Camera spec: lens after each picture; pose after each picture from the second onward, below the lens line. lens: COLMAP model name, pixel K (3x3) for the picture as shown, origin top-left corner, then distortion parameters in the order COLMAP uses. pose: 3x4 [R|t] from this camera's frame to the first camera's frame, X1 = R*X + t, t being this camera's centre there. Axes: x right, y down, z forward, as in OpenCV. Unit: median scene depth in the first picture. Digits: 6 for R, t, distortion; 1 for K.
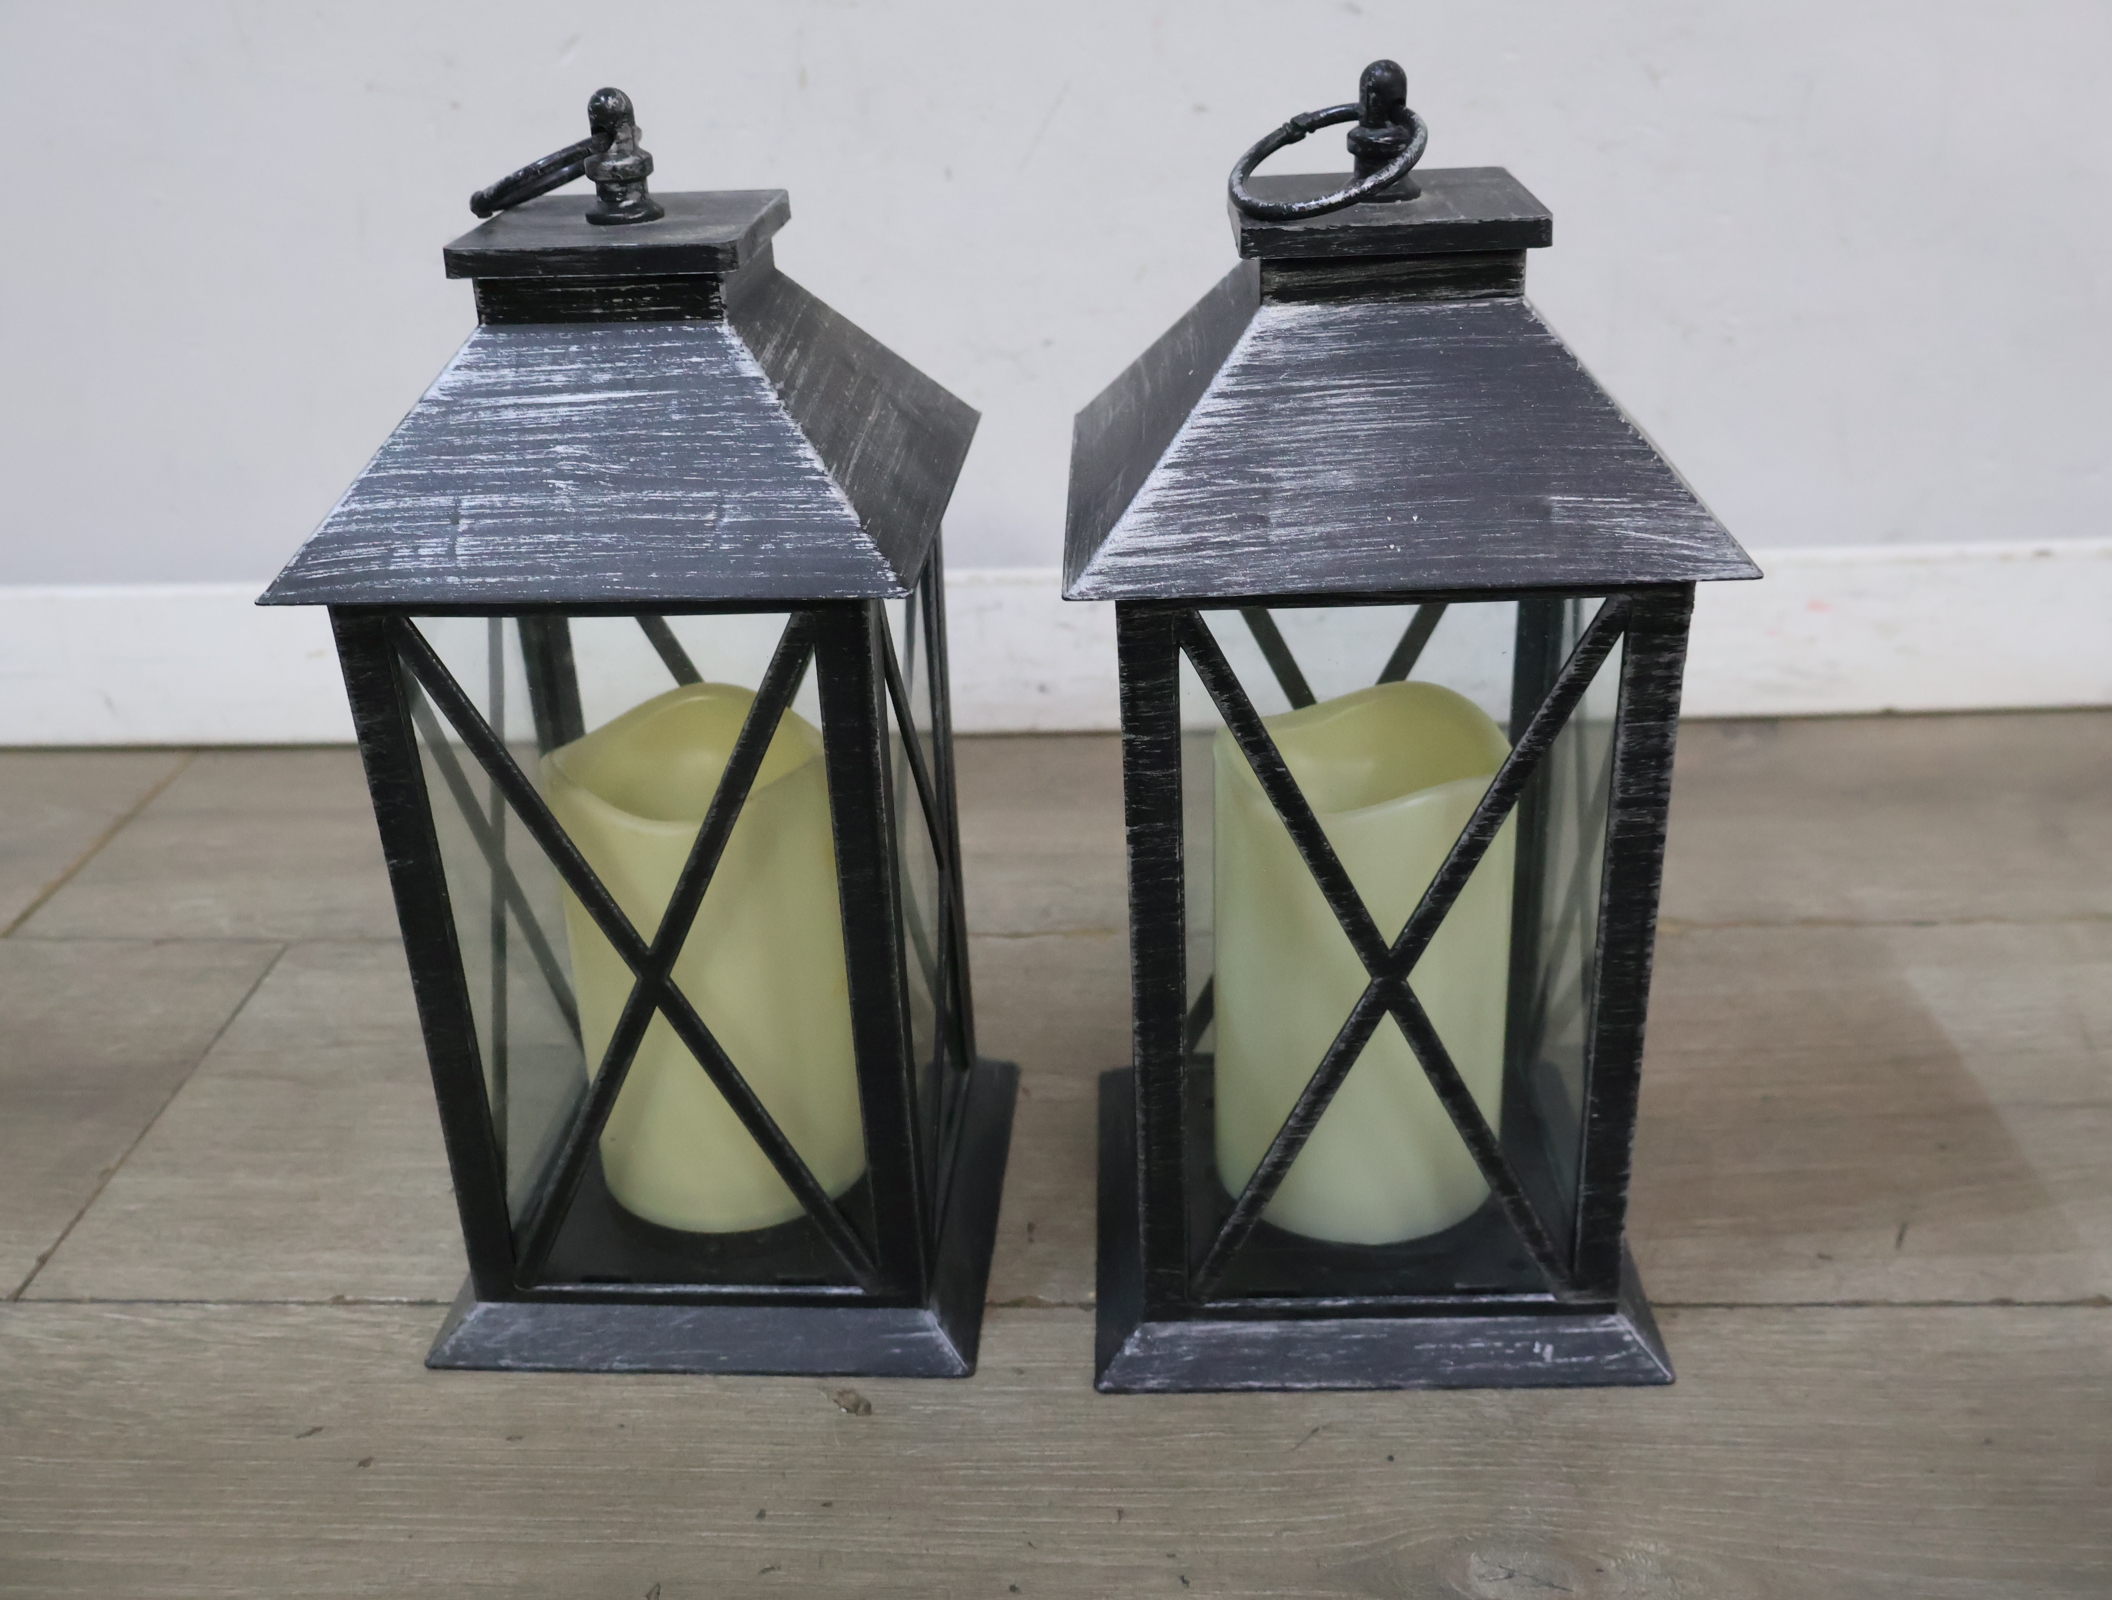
lens RADIAL K [[2061.6, 0, 1054.7], [0, 2061.6, 789.6], [0, 0, 1]] dist [0.012906, 0.000000]
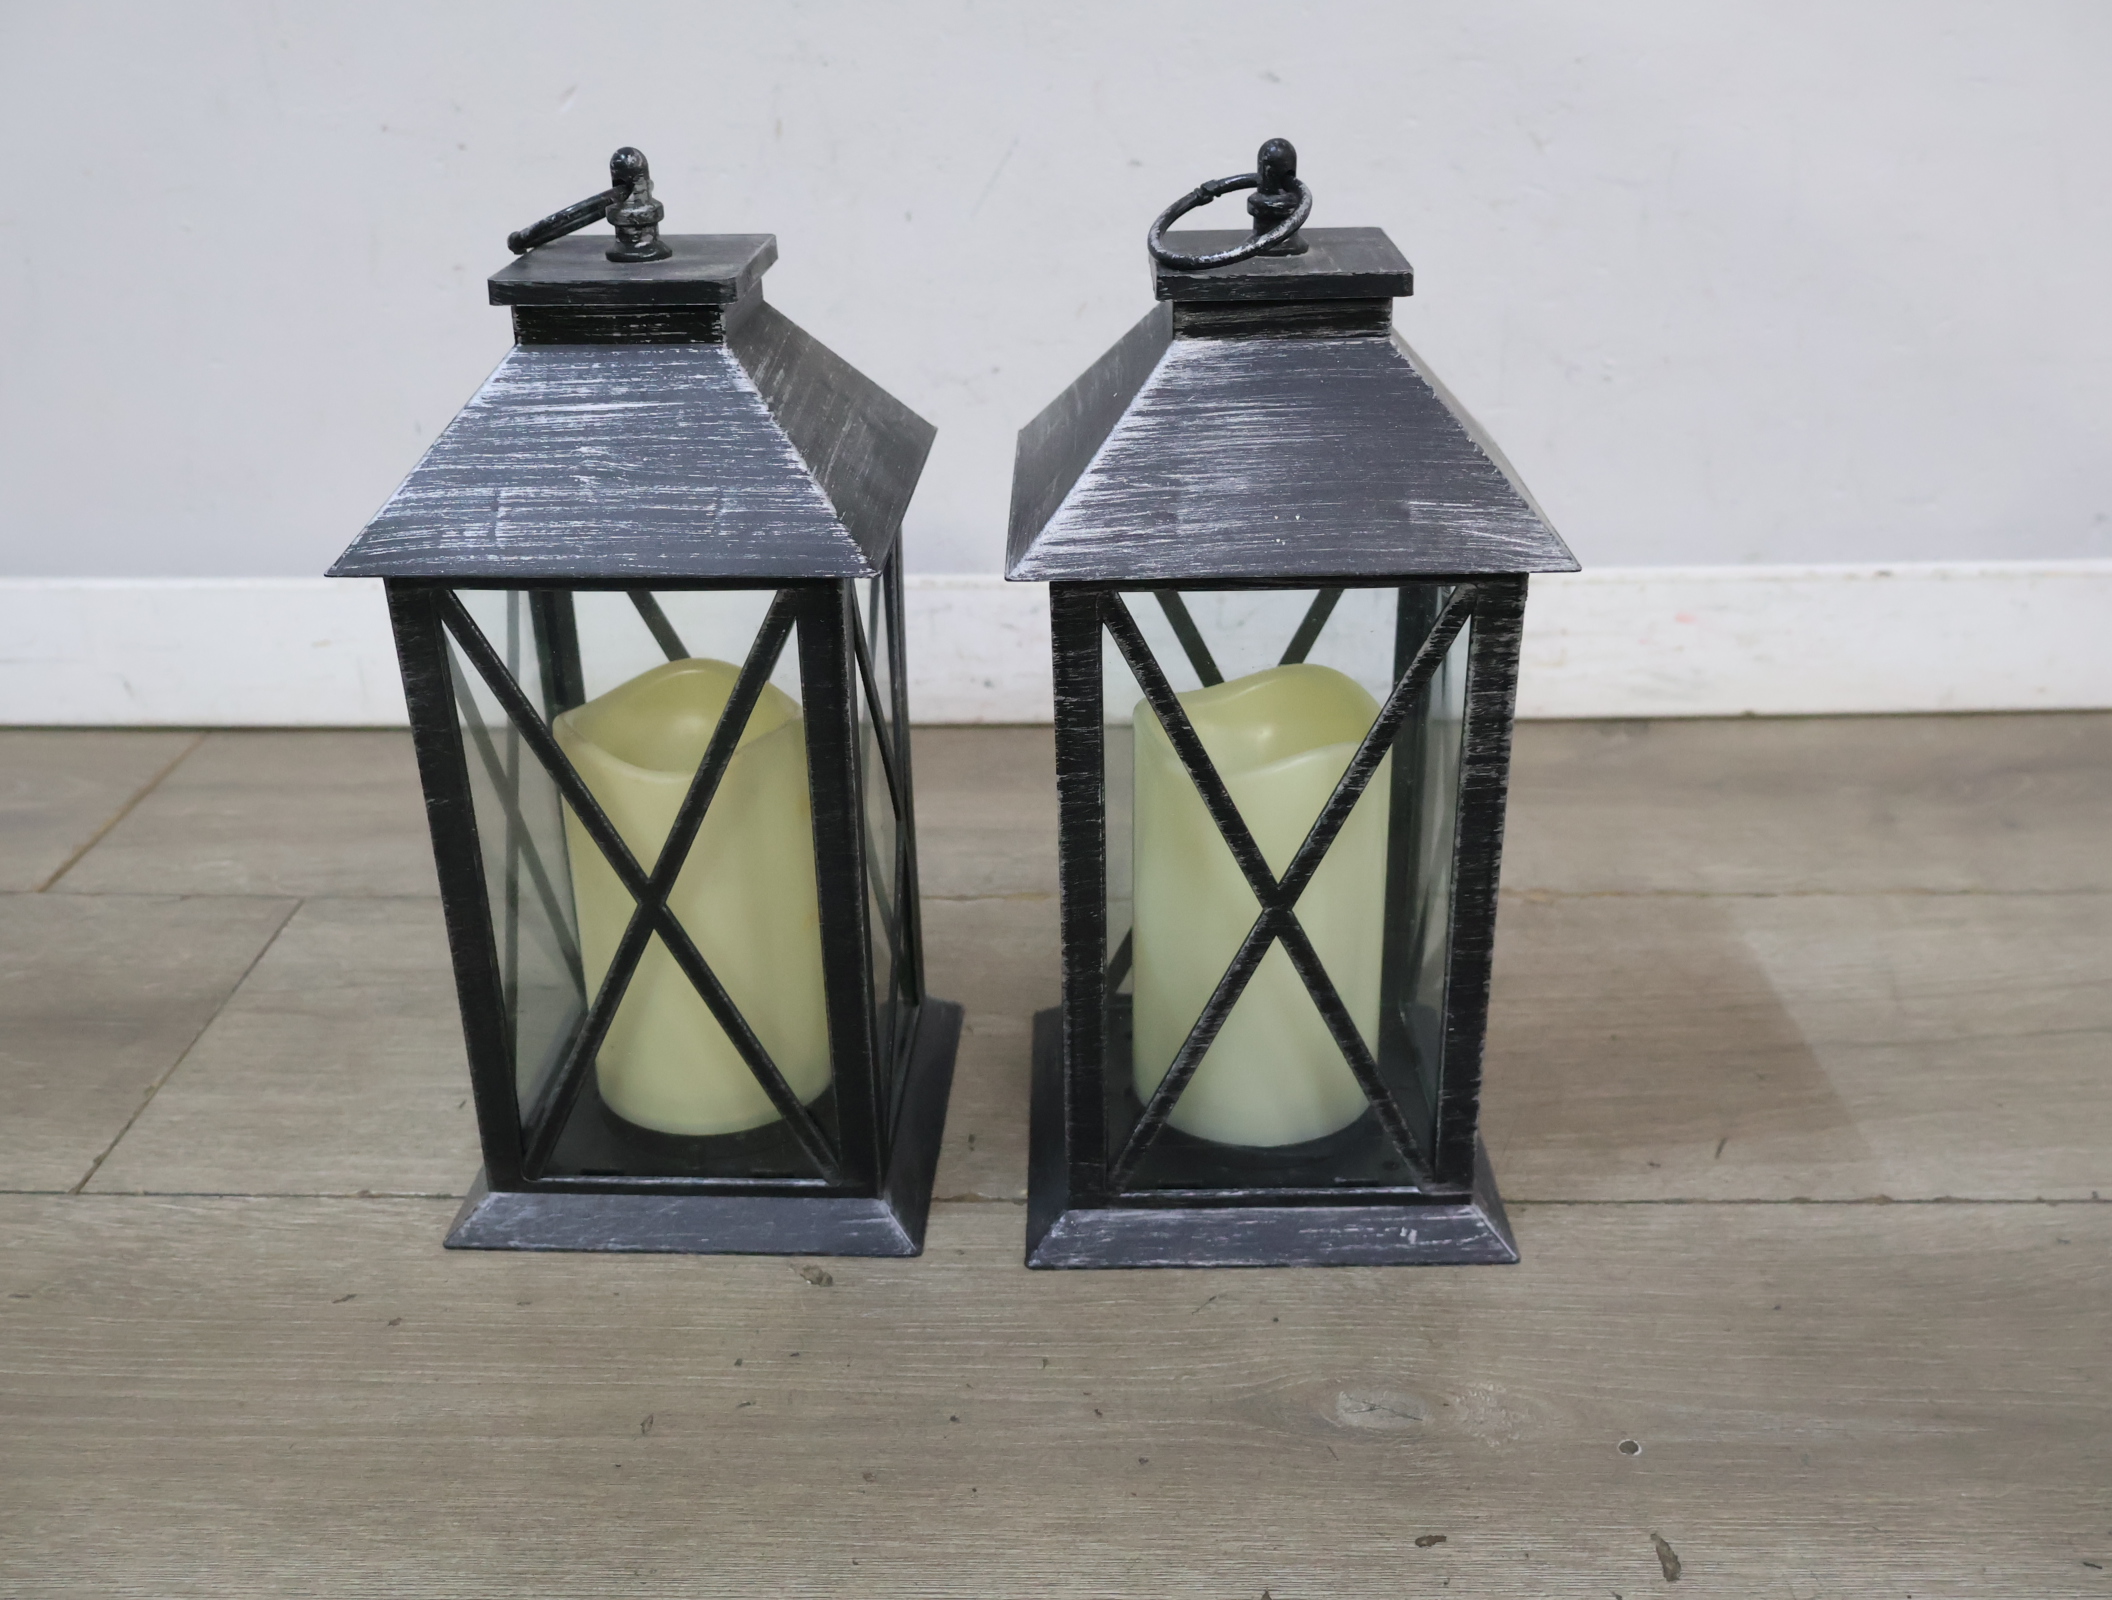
lens RADIAL K [[2061.6, 0, 1050.3], [0, 2061.6, 792.9], [0, 0, 1]] dist [0.012906, 0.000000]
pose [[0.999618, 0.012307, 0.024760, 0.001675], [-0.011979, 0.999839, -0.013361, 0.043194], [-0.024920, 0.013060, 0.999604, -0.183438]]
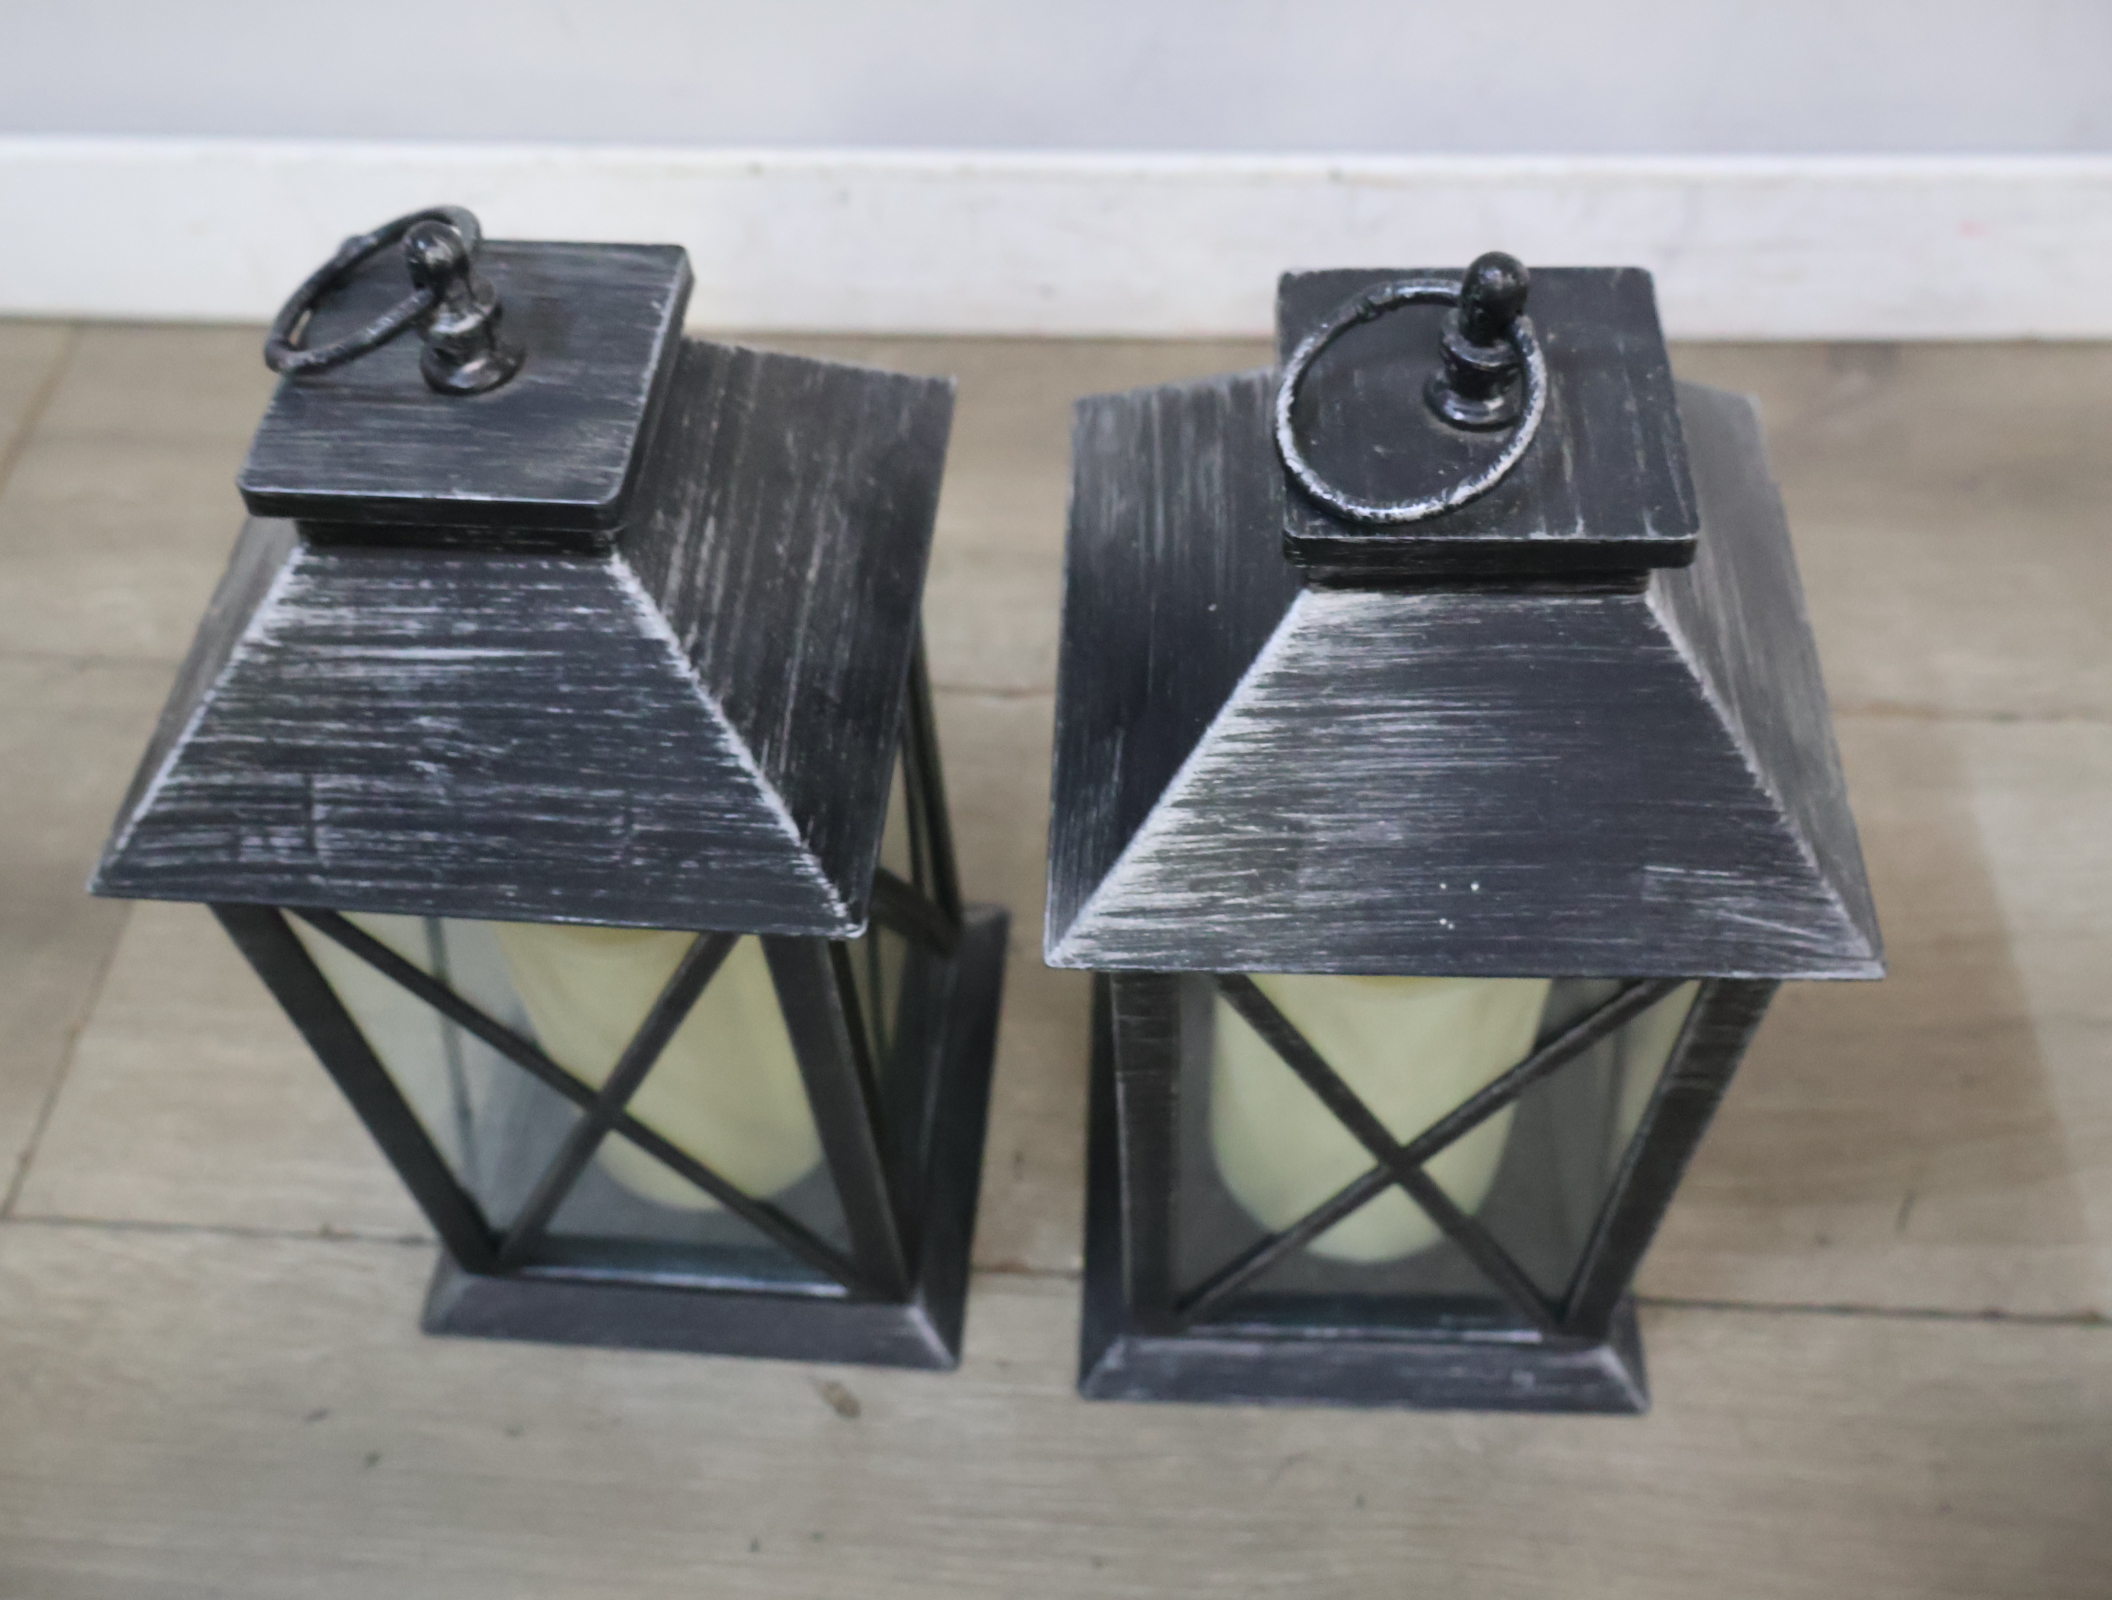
lens RADIAL K [[2061.6, 0, 1047.5], [0, 2061.6, 785.1], [0, 0, 1]] dist [0.012906, 0.000000]
pose [[0.999865, 0.013599, -0.009257, 0.011002], [-0.007677, 0.883394, 0.468567, -0.498248], [0.014550, -0.468433, 0.883379, 0.265918]]
